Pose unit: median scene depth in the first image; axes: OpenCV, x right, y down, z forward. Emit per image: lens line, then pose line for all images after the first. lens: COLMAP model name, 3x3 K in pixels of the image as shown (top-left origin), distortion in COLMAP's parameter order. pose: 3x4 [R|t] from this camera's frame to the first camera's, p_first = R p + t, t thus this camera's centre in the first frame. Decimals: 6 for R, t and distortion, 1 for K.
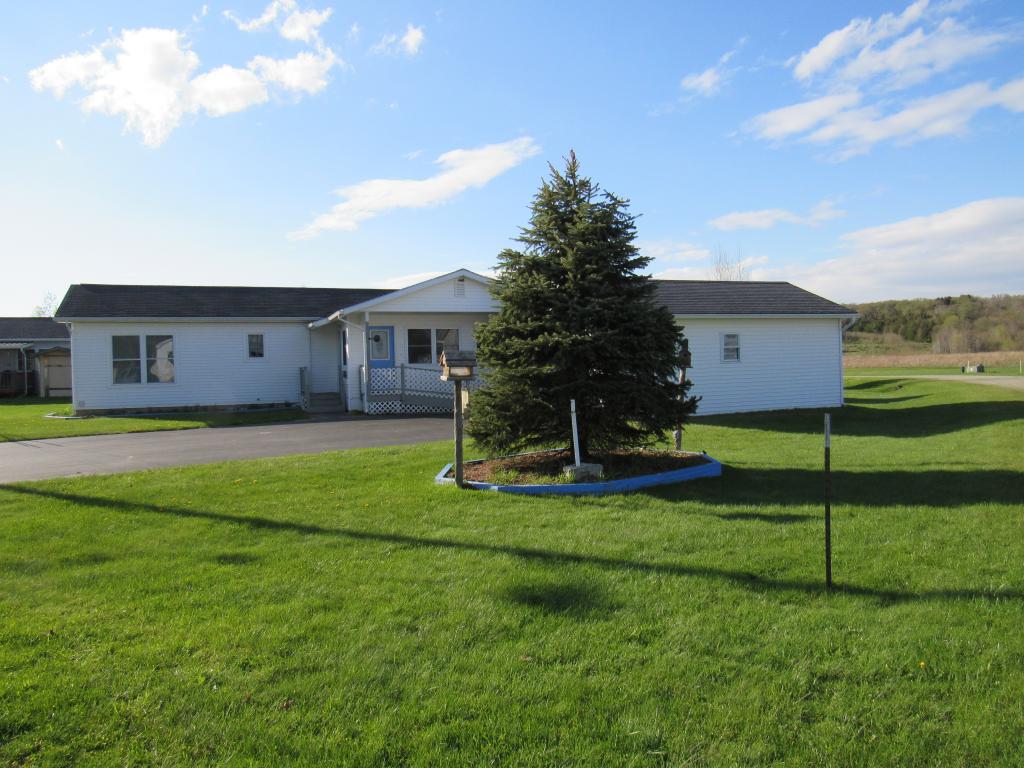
lens RADIAL K [[722.1, 0, 505.5], [0, 722.1, 379.5], [0, 0, 1]] dist [-0.023466, 0.012597]
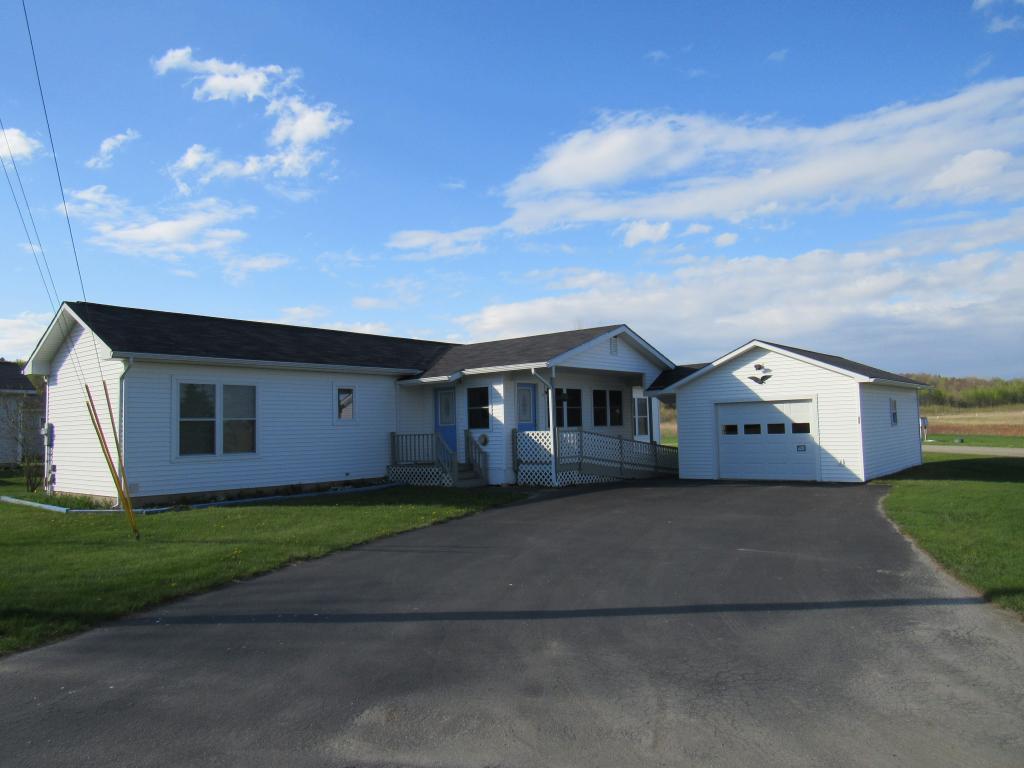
lens RADIAL K [[715.8, 0, 515.7], [0, 715.8, 385.7], [0, 0, 1]] dist [-0.022423, -0.006848]
pose [[0.859844, 0.034149, 0.509414, -0.608104], [0.012436, 0.996064, -0.087763, 0.002792], [-0.510406, 0.081797, 0.856035, 0.275973]]
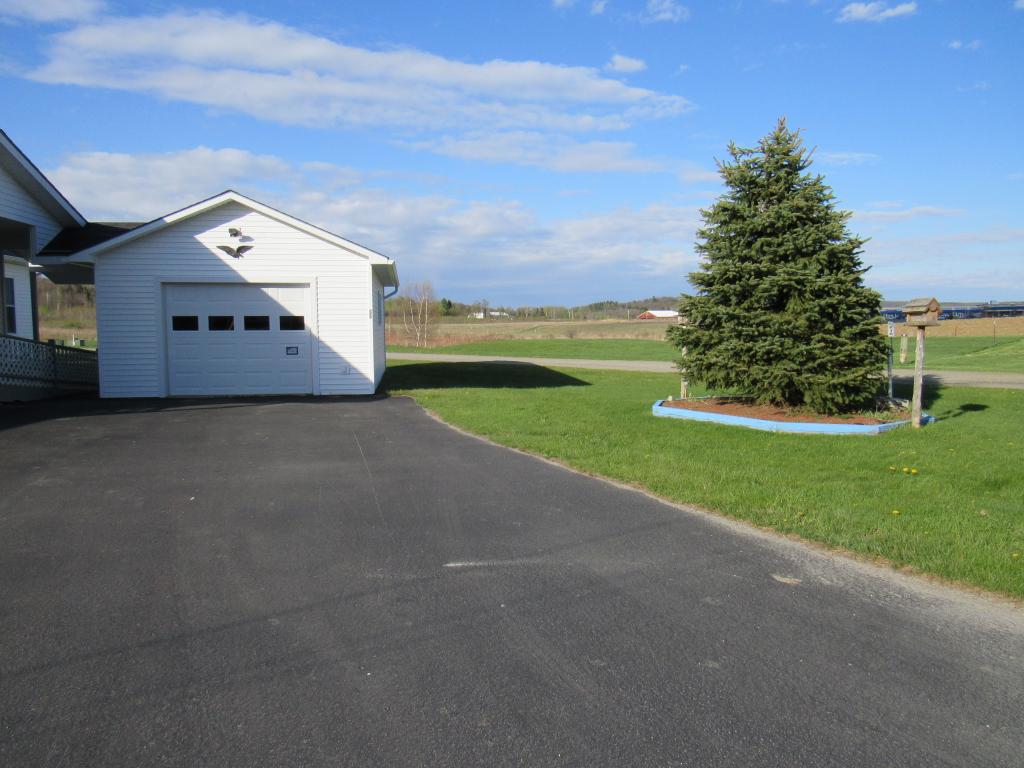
lens RADIAL K [[701.1, 0, 512.0], [0, 701.1, 384.0], [0, 0, 1]] dist [-0.042910, 0.001798]
pose [[0.196438, -0.053781, 0.979040, -0.447083], [0.009237, 0.998552, 0.053000, 0.005242], [-0.980473, -0.001367, 0.196650, 0.515933]]
